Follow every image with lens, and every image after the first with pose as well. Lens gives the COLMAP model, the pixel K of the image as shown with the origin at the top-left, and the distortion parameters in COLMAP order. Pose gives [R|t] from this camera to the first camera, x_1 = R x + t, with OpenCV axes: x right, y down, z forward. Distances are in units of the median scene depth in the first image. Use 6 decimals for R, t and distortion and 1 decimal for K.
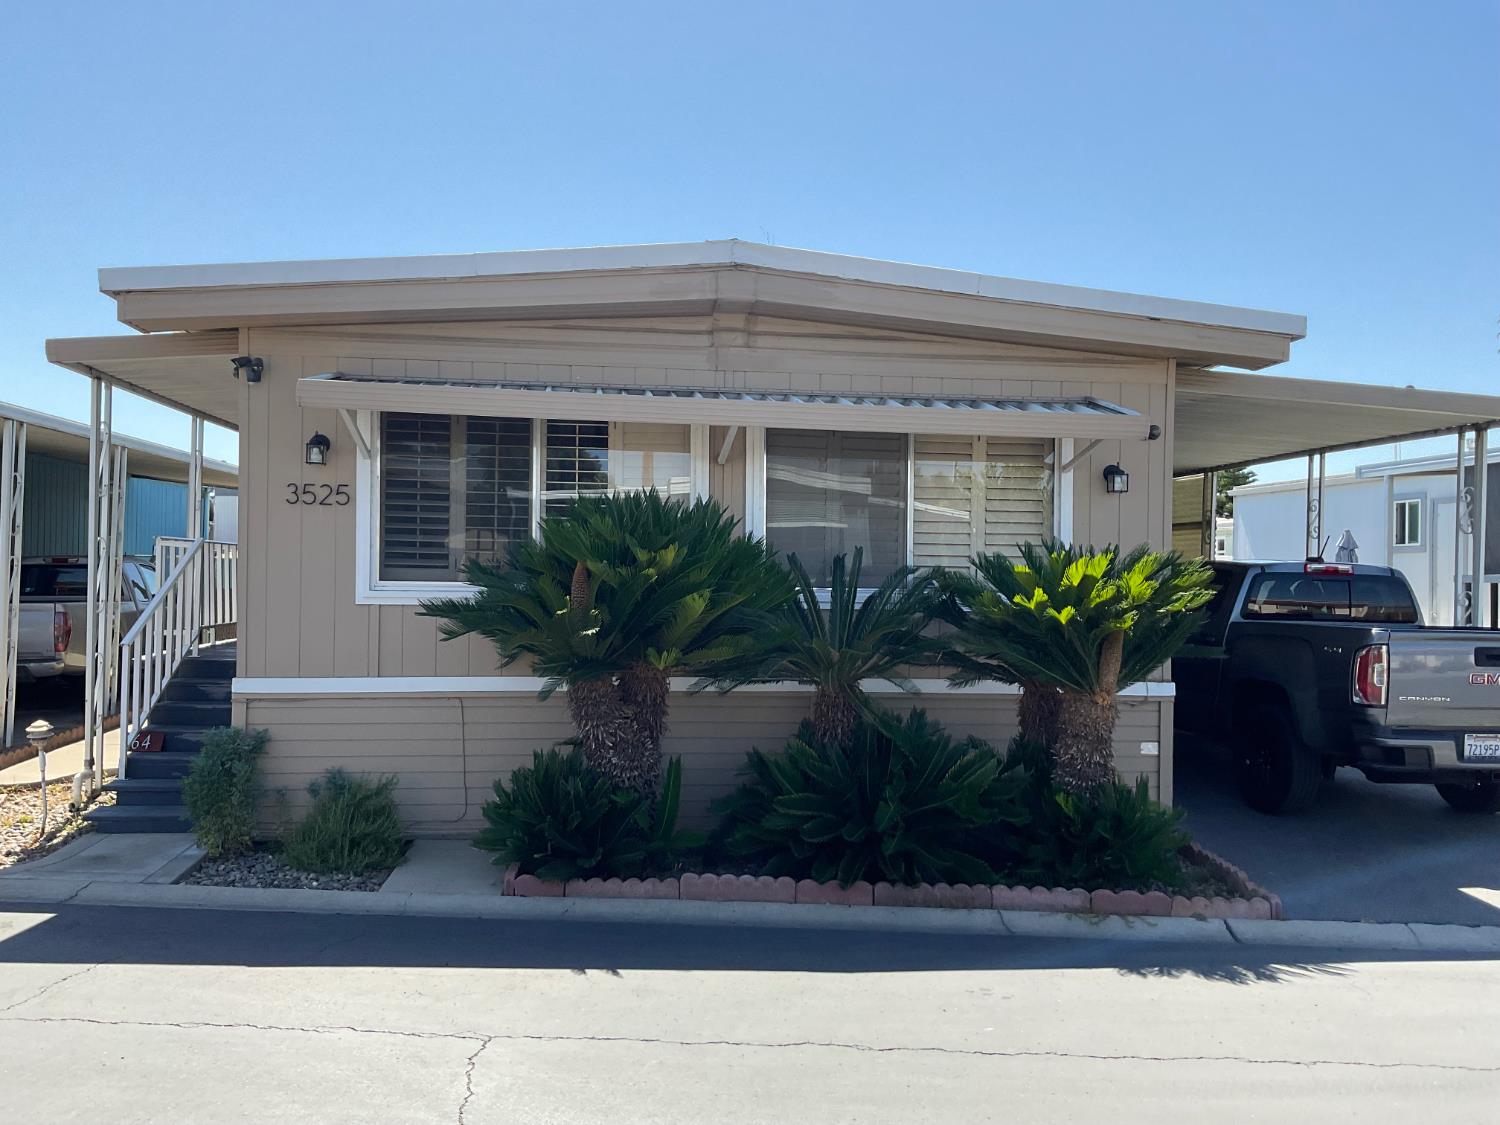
lens RADIAL K [[1273.7, 0, 749.0], [0, 1273.7, 552.0], [0, 0, 1]] dist [0.048555, -0.043795]
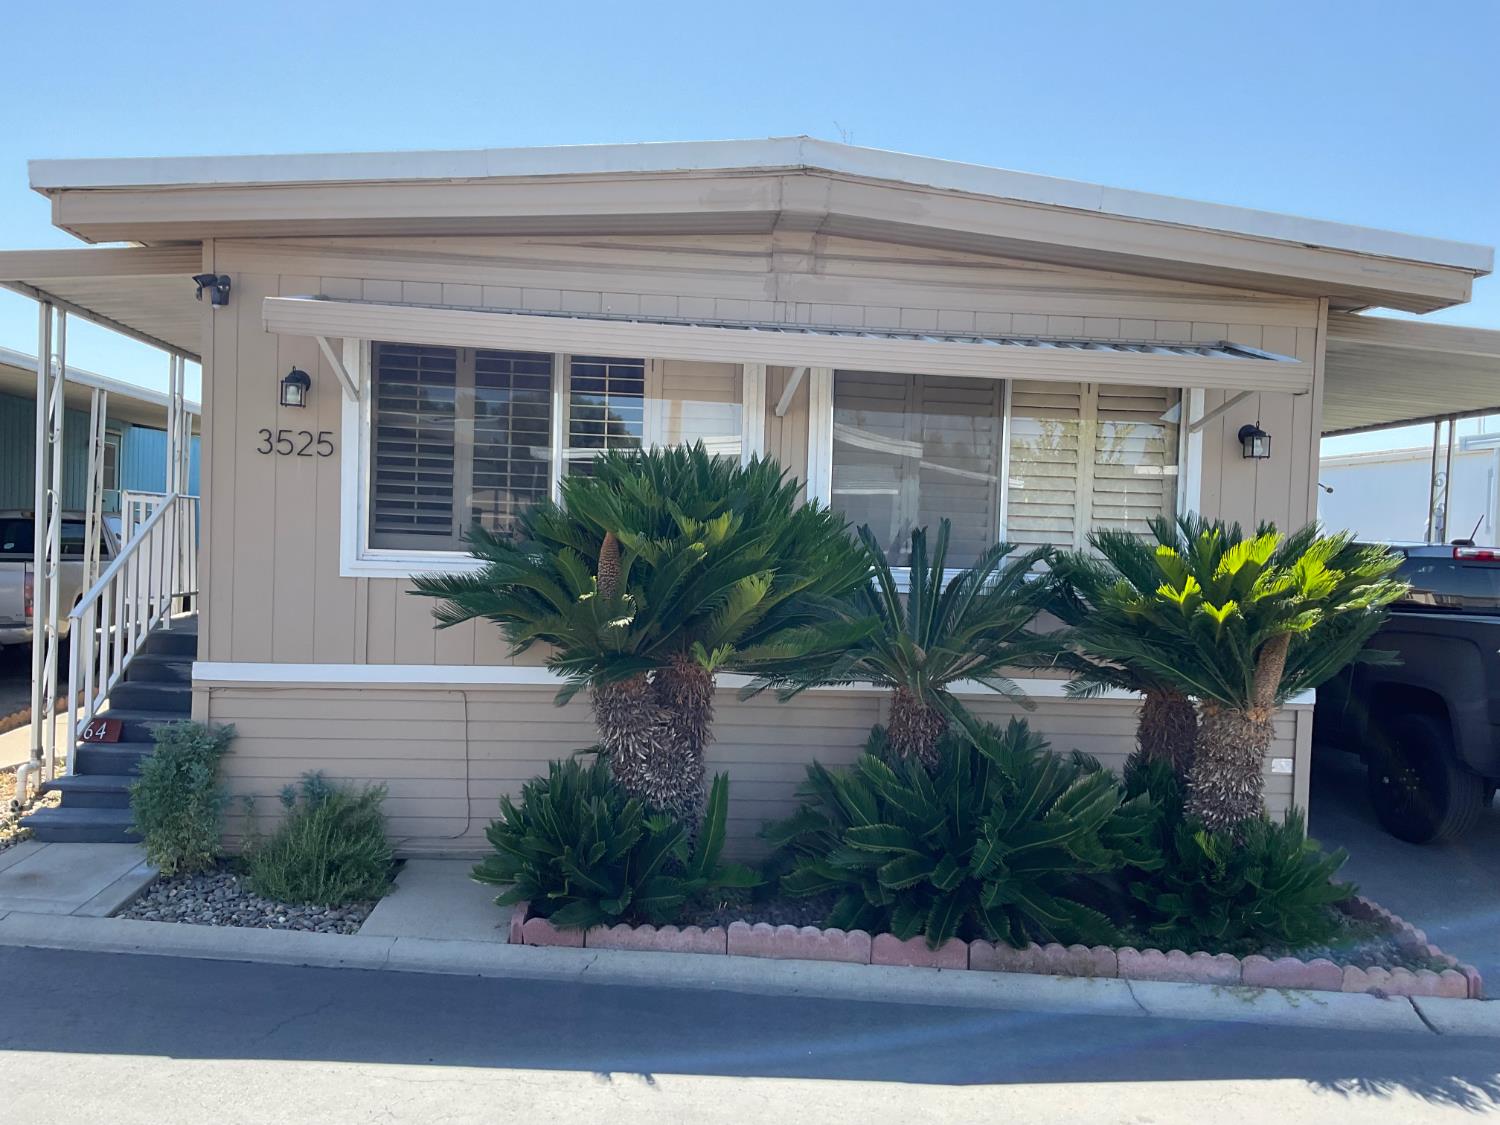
lens RADIAL K [[1273.7, 0, 713.0], [0, 1273.7, 575.5], [0, 0, 1]] dist [0.048555, -0.043795]
pose [[0.998770, 0.021366, -0.044736, -0.028138], [-0.019302, 0.998752, 0.046071, -0.002829], [0.045664, -0.045151, 0.997936, 0.182002]]
